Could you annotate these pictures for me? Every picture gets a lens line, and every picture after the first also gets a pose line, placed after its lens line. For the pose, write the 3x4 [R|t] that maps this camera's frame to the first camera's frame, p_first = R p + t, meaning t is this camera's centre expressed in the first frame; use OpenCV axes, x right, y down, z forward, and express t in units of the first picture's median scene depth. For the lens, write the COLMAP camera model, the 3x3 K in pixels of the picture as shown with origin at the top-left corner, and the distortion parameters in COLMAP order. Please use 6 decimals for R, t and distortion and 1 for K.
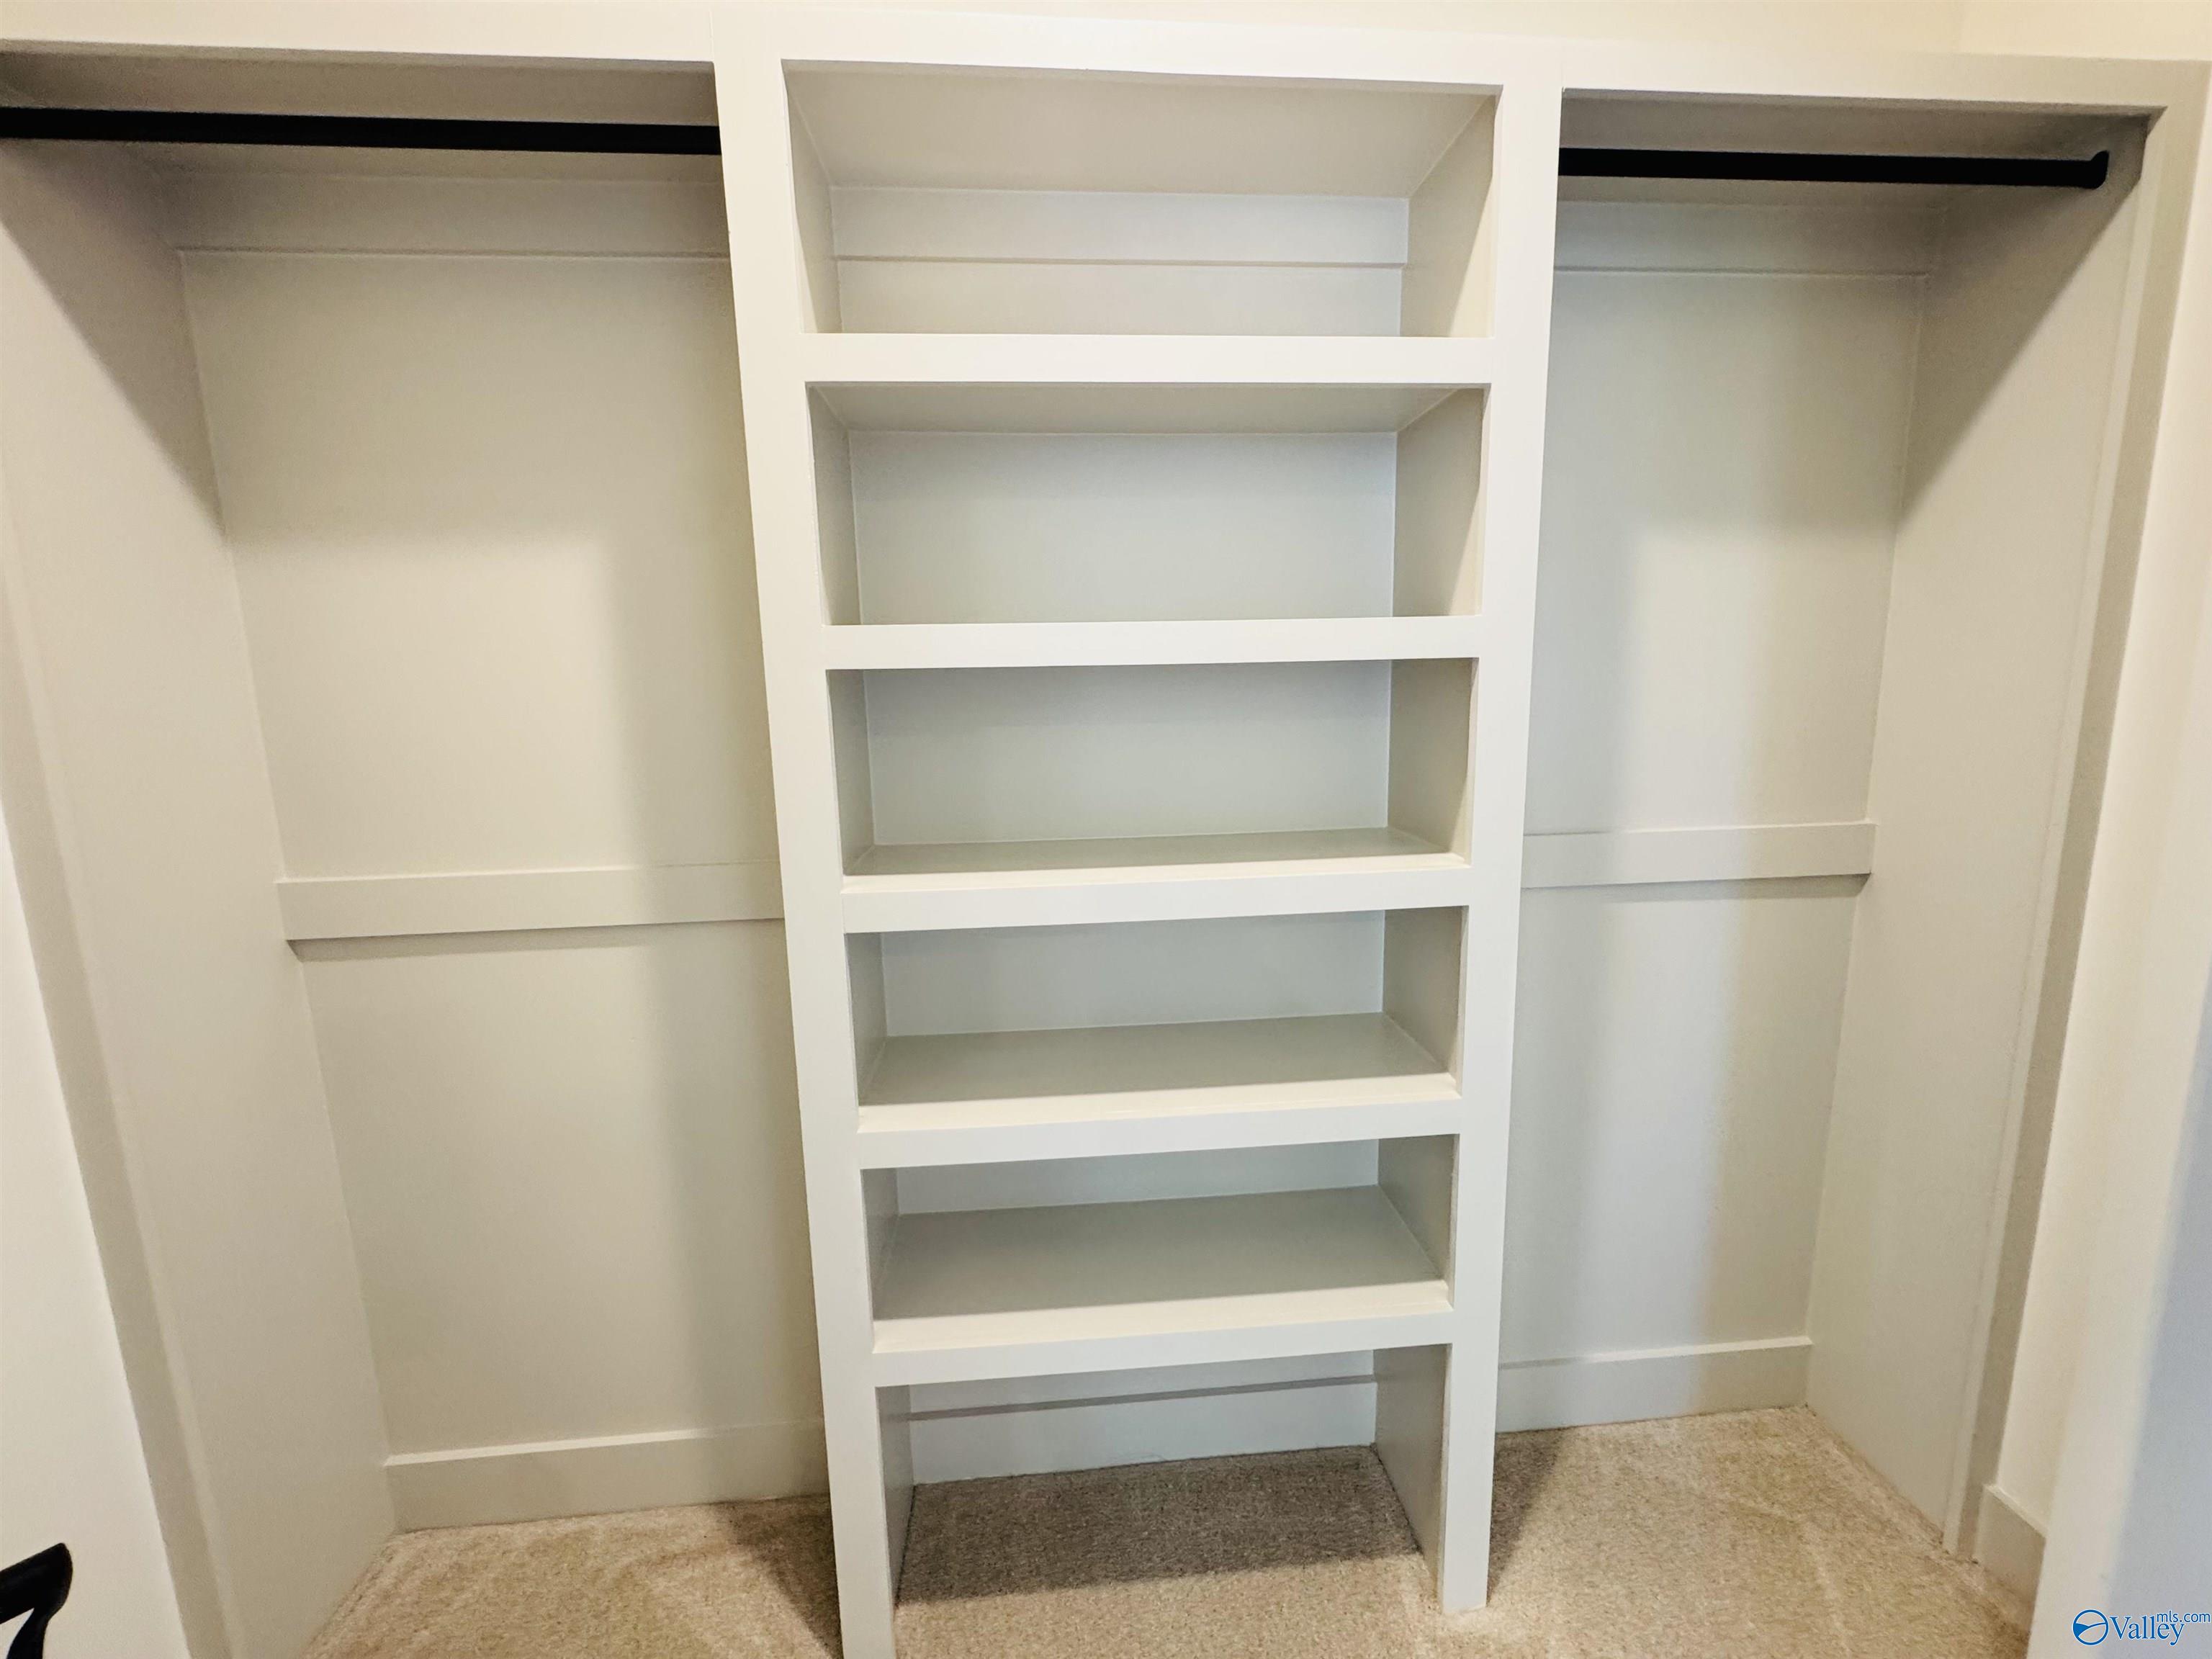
lens RADIAL K [[891.2, 0, 1108.7], [0, 891.2, 830.1], [0, 0, 1]] dist [-0.004863, 0.001114]
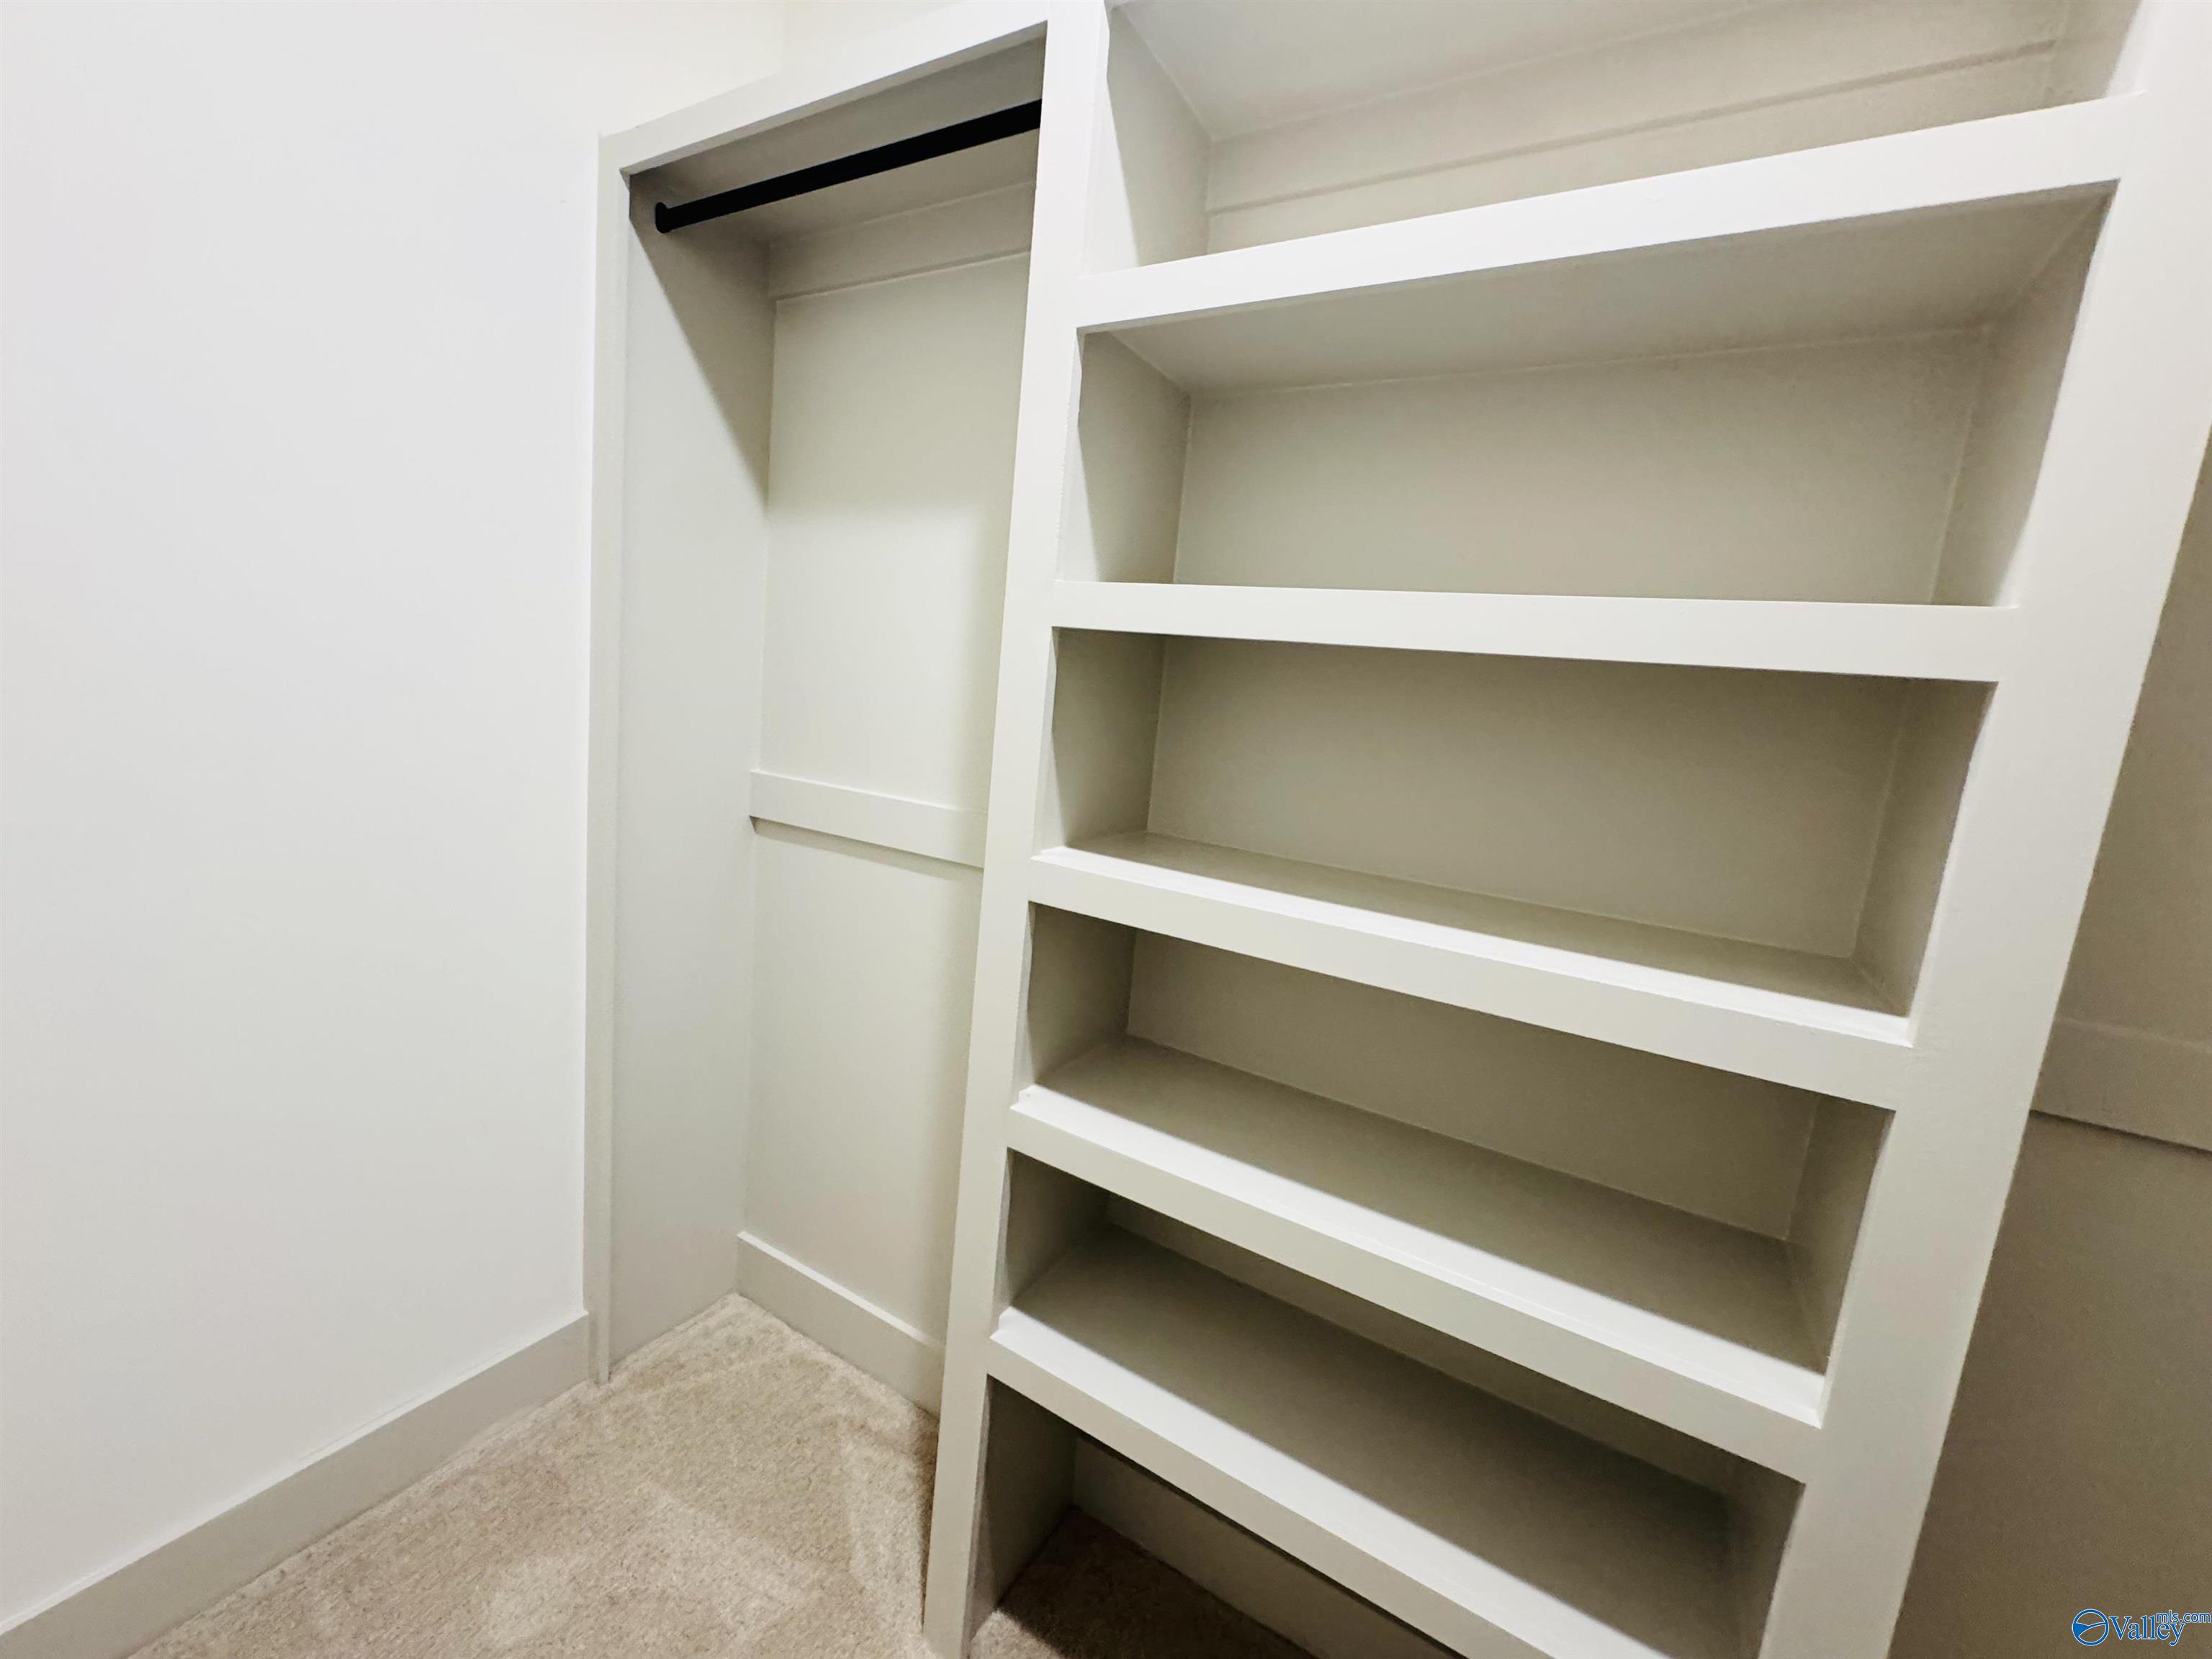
lens RADIAL K [[891.2, 0, 1104.7], [0, 891.2, 829.0], [0, 0, 1]] dist [-0.004863, 0.001114]
pose [[0.803828, 0.183931, -0.565712, 0.242235], [-0.206583, 0.978123, 0.024484, 0.001522], [0.557839, 0.097186, 0.824239, 0.192133]]
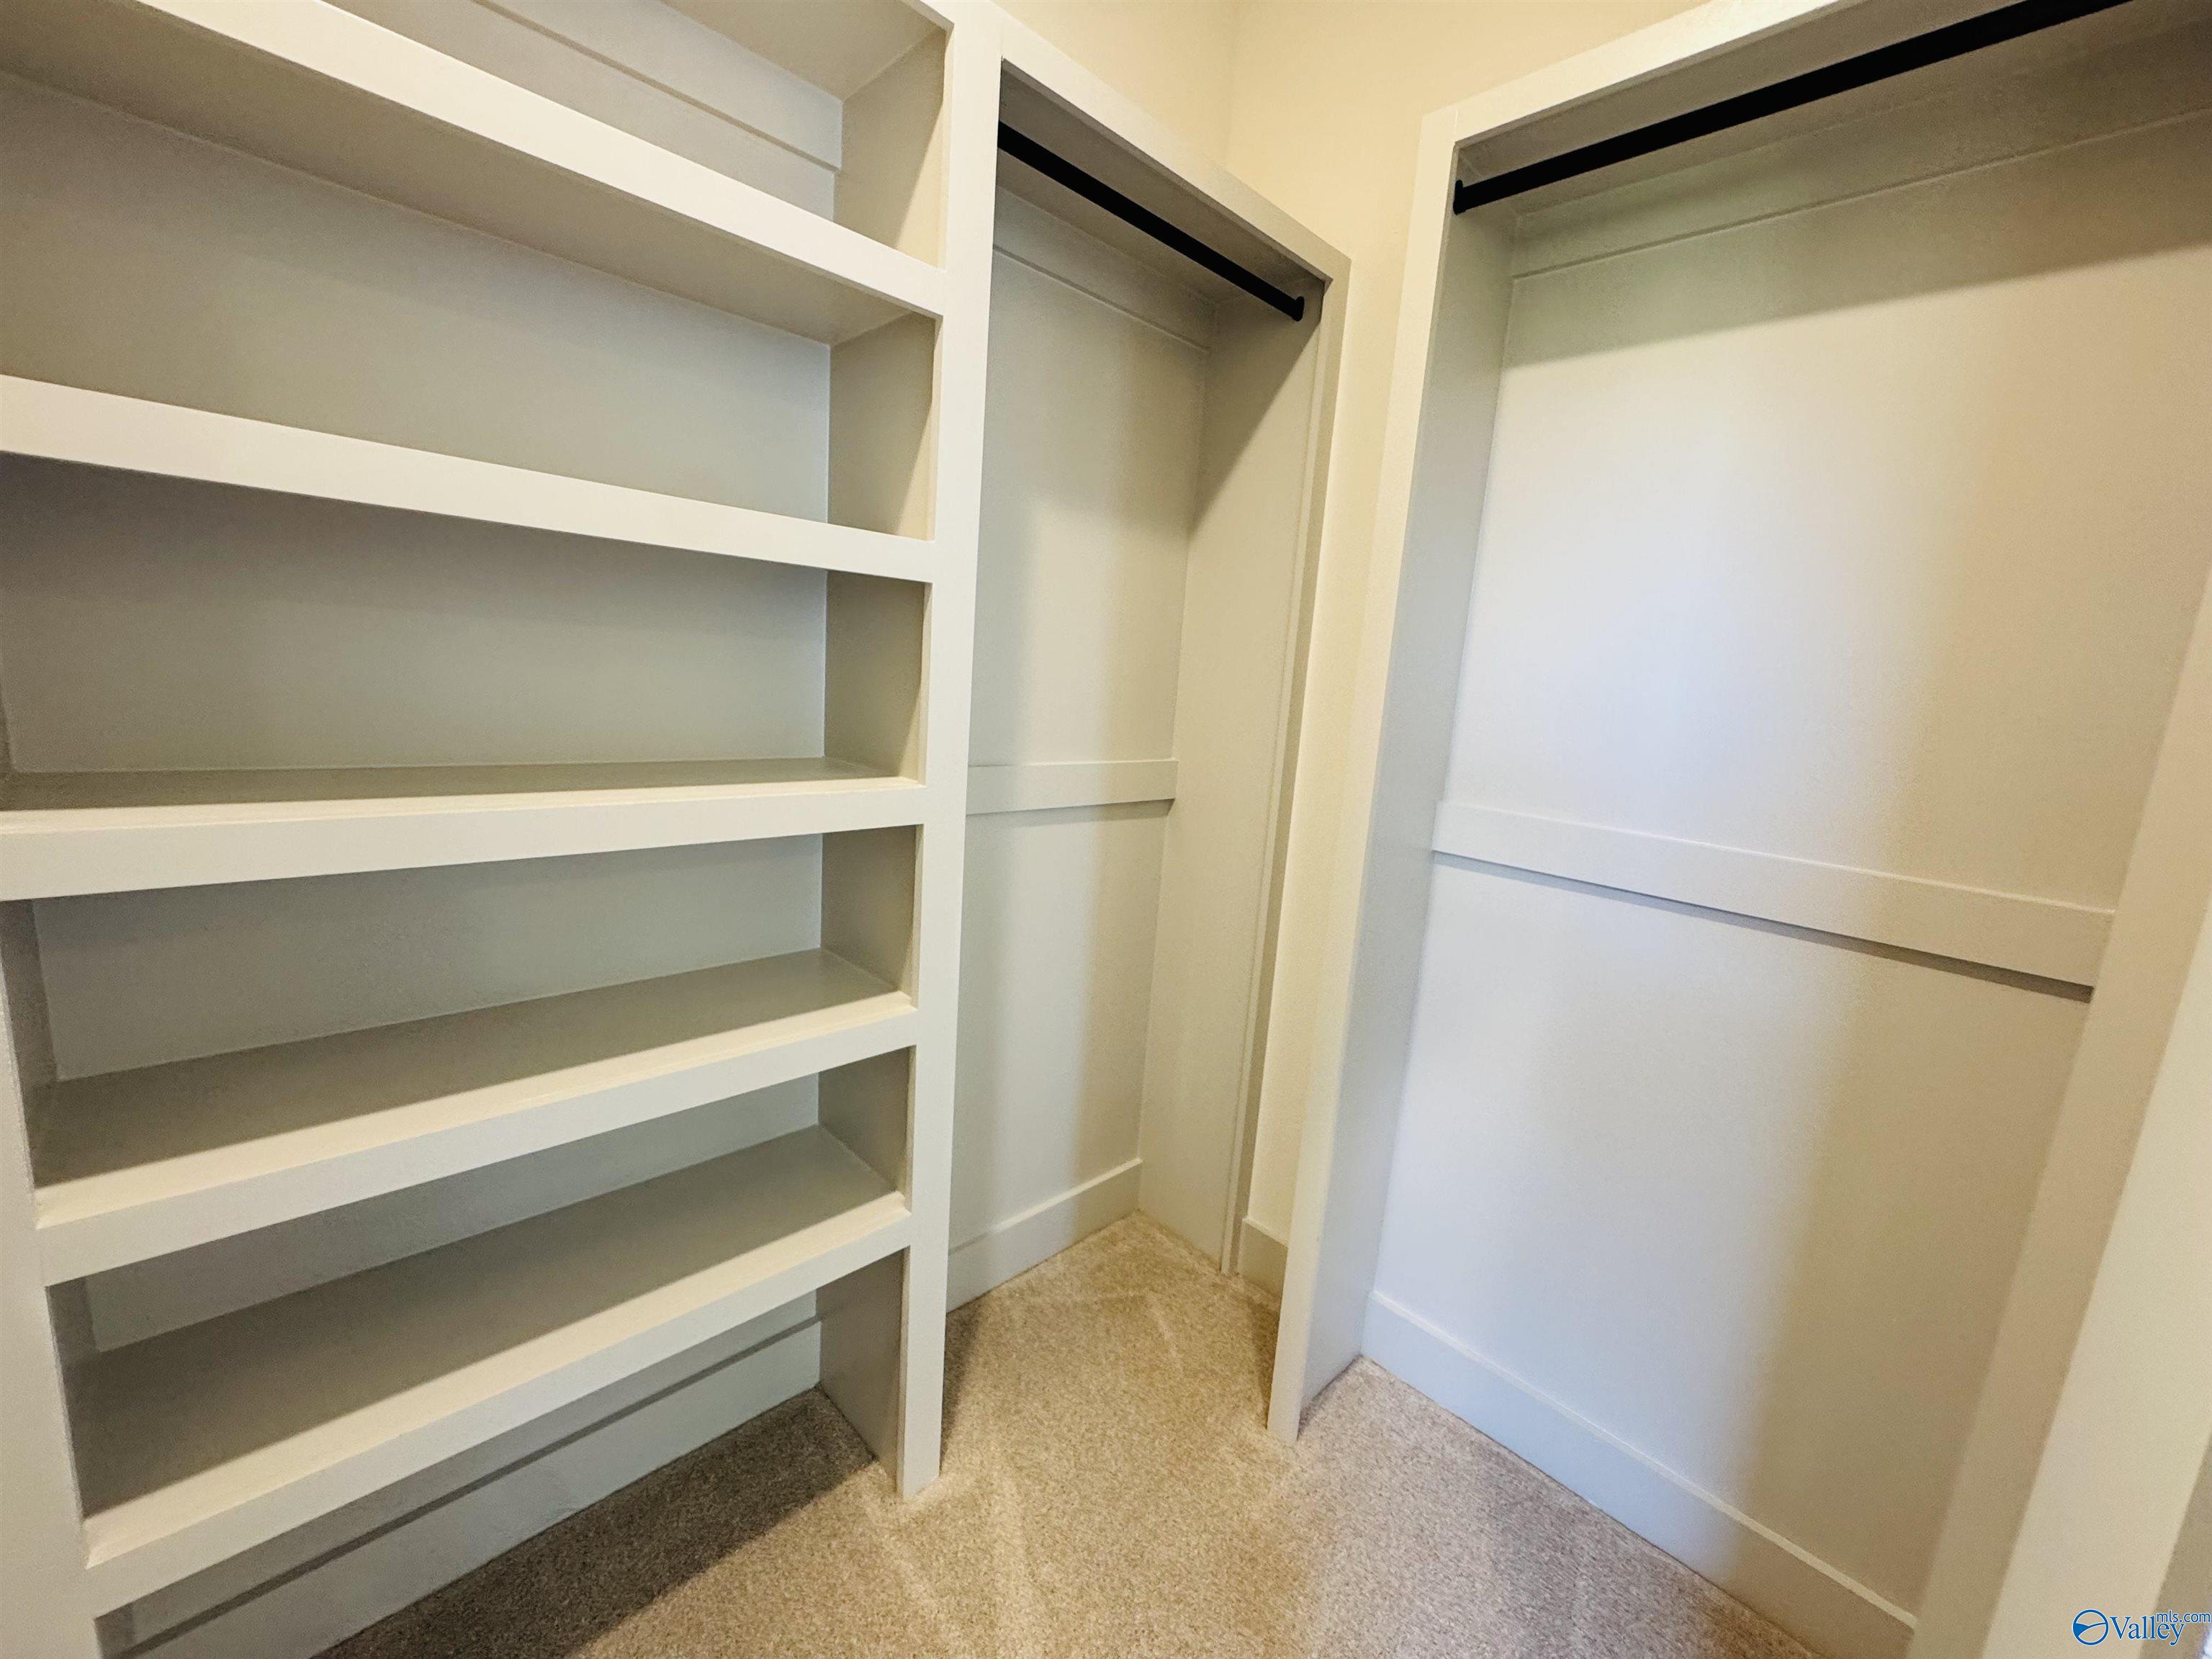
lens RADIAL K [[891.2, 0, 1113.1], [0, 891.2, 827.9], [0, 0, 1]] dist [-0.004863, 0.001114]
pose [[0.759023, -0.037545, 0.649981, -0.088416], [0.014523, 0.999064, 0.040749, 0.041607], [-0.650902, -0.021490, 0.758857, 0.053007]]
